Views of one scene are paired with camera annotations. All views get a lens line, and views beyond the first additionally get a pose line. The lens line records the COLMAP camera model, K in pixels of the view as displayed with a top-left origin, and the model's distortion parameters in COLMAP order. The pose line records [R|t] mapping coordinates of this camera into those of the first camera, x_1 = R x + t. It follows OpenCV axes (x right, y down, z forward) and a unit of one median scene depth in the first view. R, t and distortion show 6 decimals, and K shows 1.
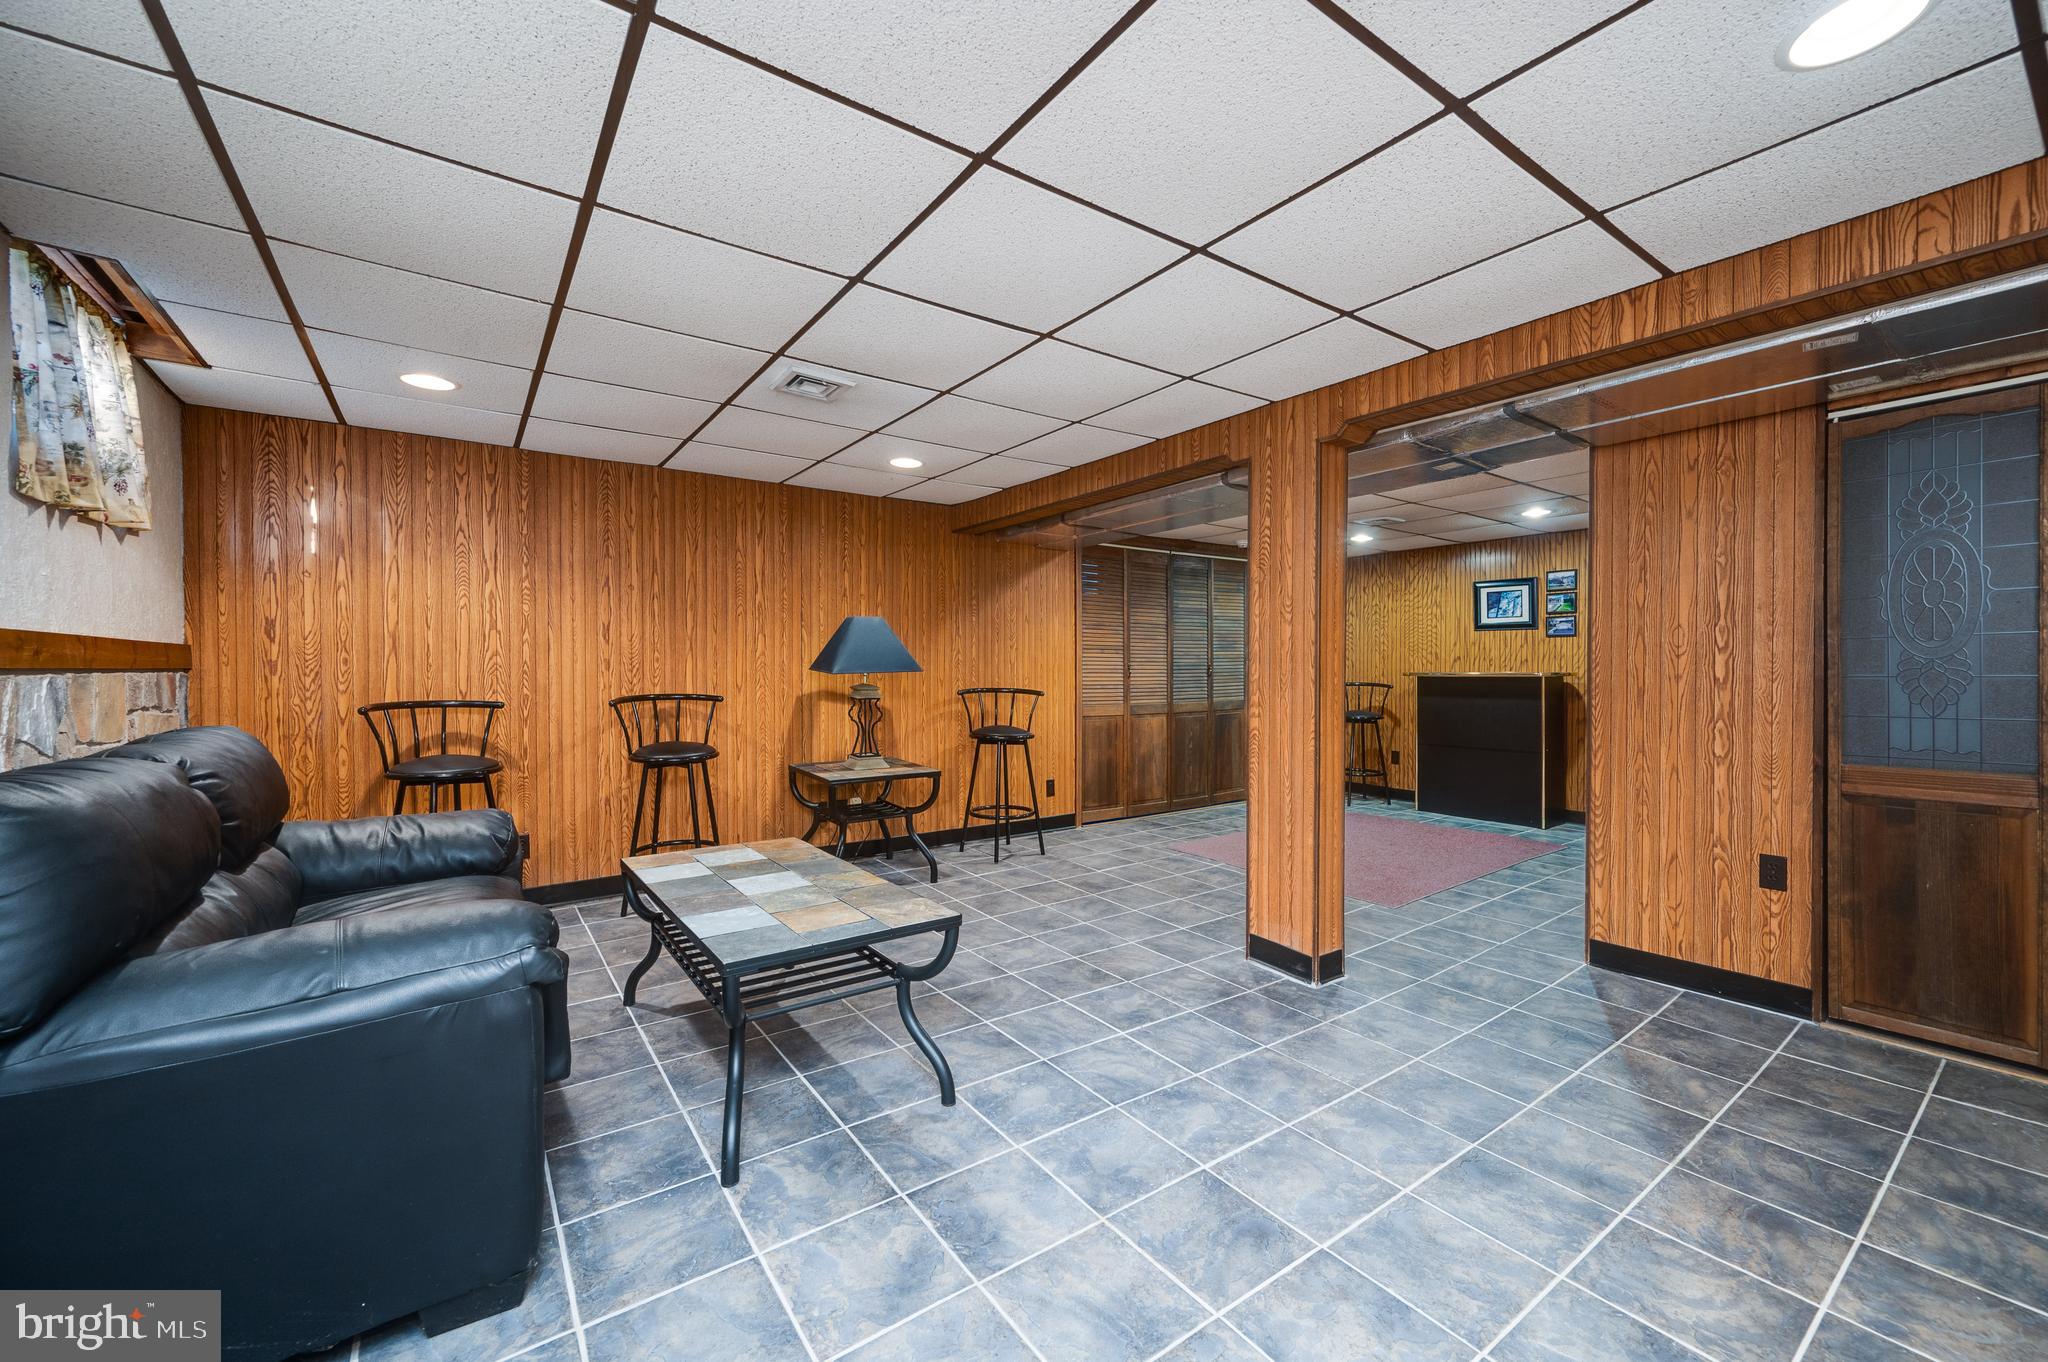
lens RADIAL K [[803.6, 0, 1022.0], [0, 803.6, 678.7], [0, 0, 1]] dist [-0.000357, -0.000163]
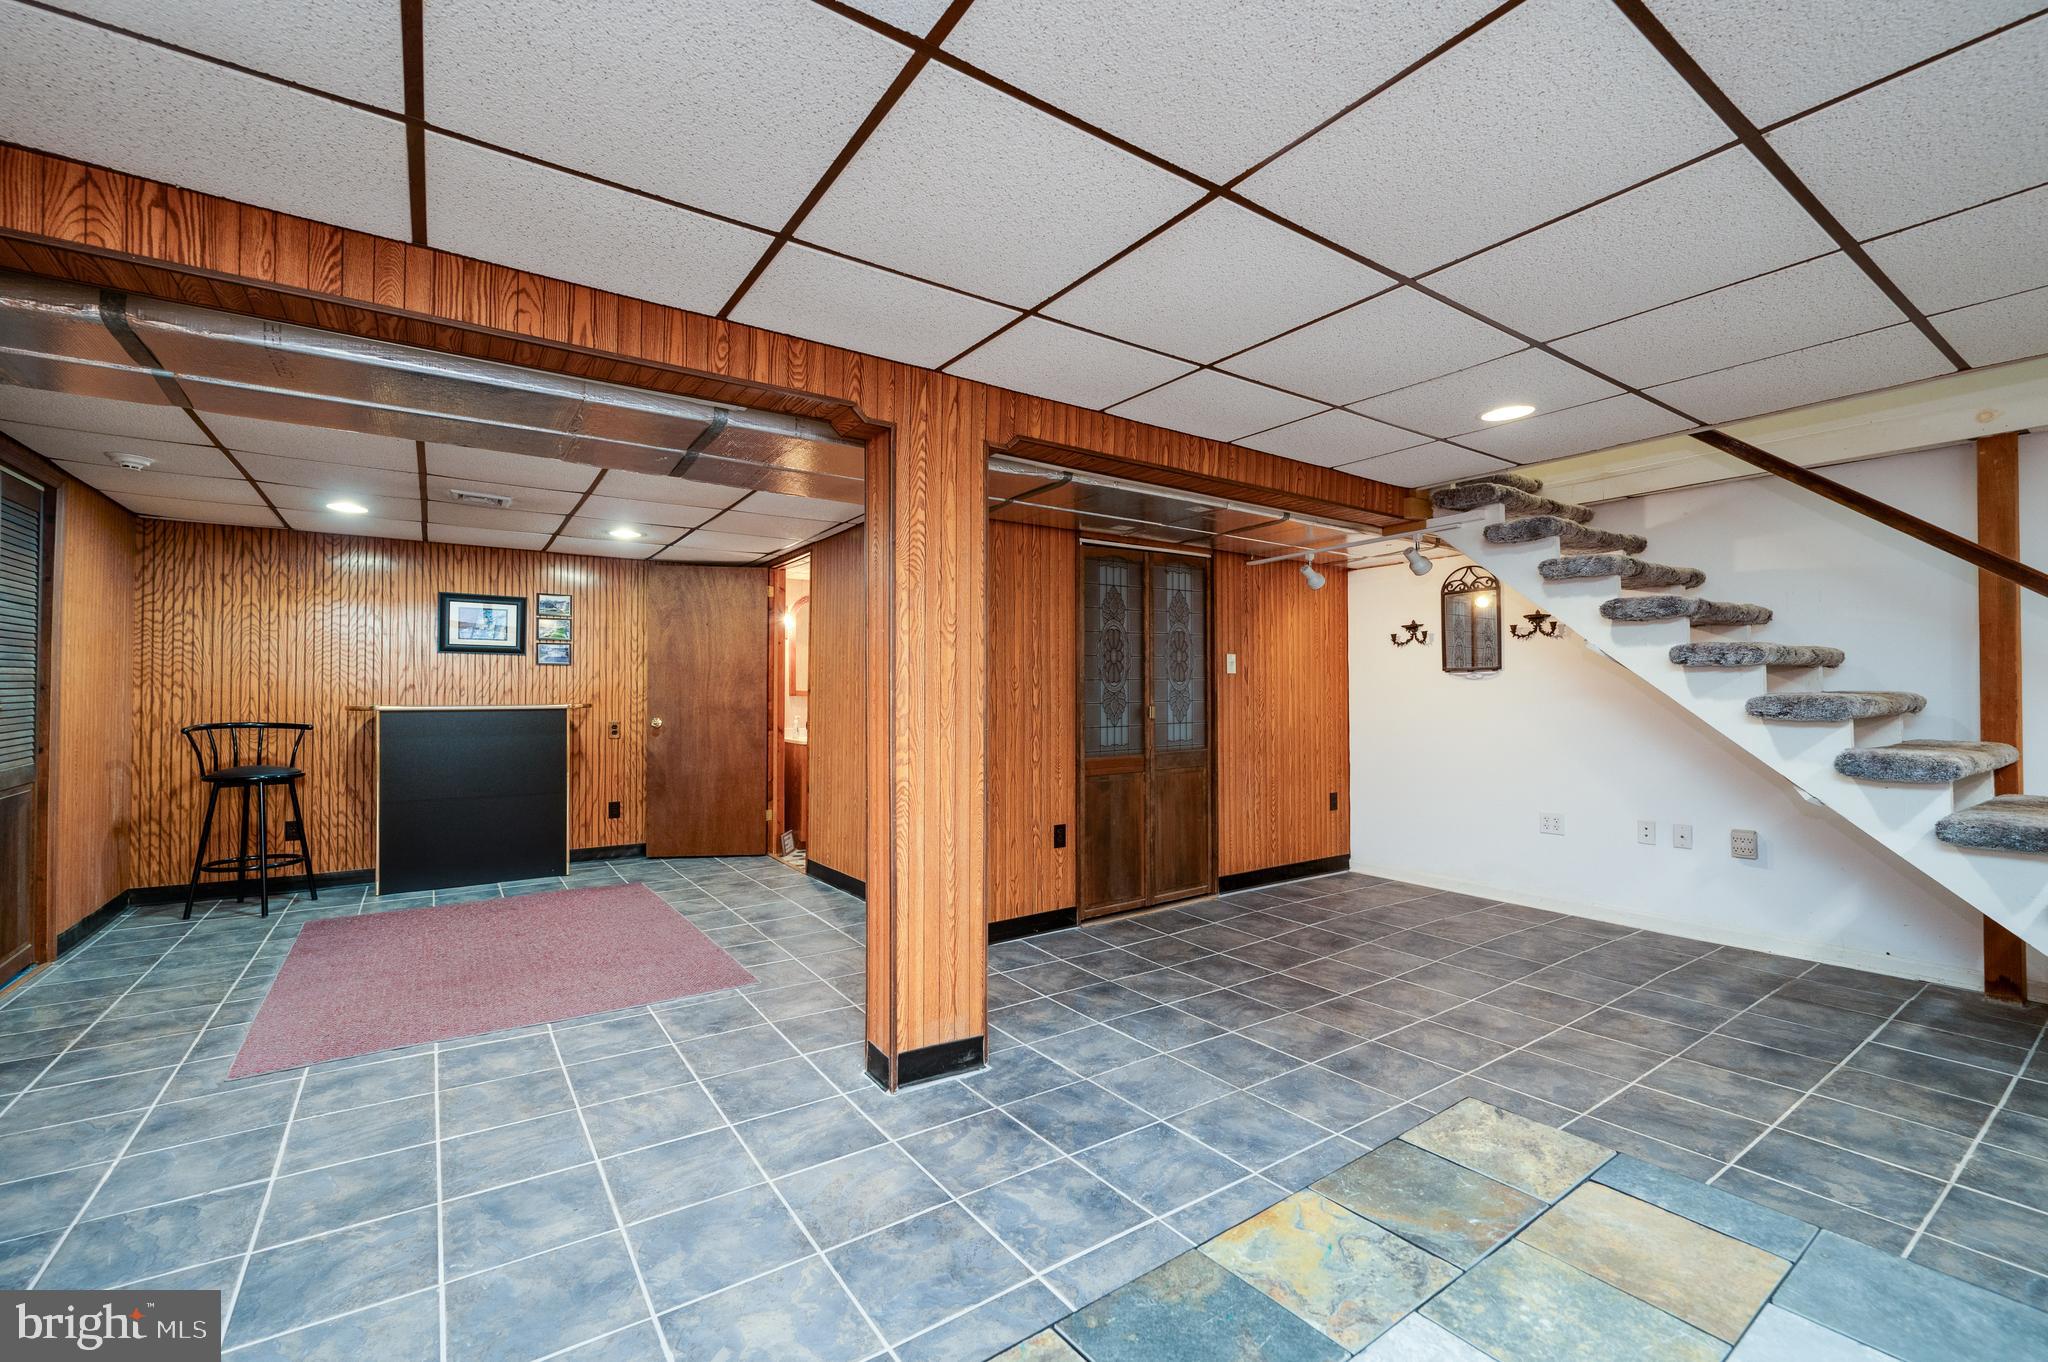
lens RADIAL K [[776.5, 0, 1062.3], [0, 776.5, 687.9], [0, 0, 1]] dist [0.002172, -0.000417]
pose [[0.039350, 0.011283, 0.999162, -0.474670], [0.015361, 0.999811, -0.011895, -0.015027], [-0.999107, 0.015817, 0.039170, 0.880638]]
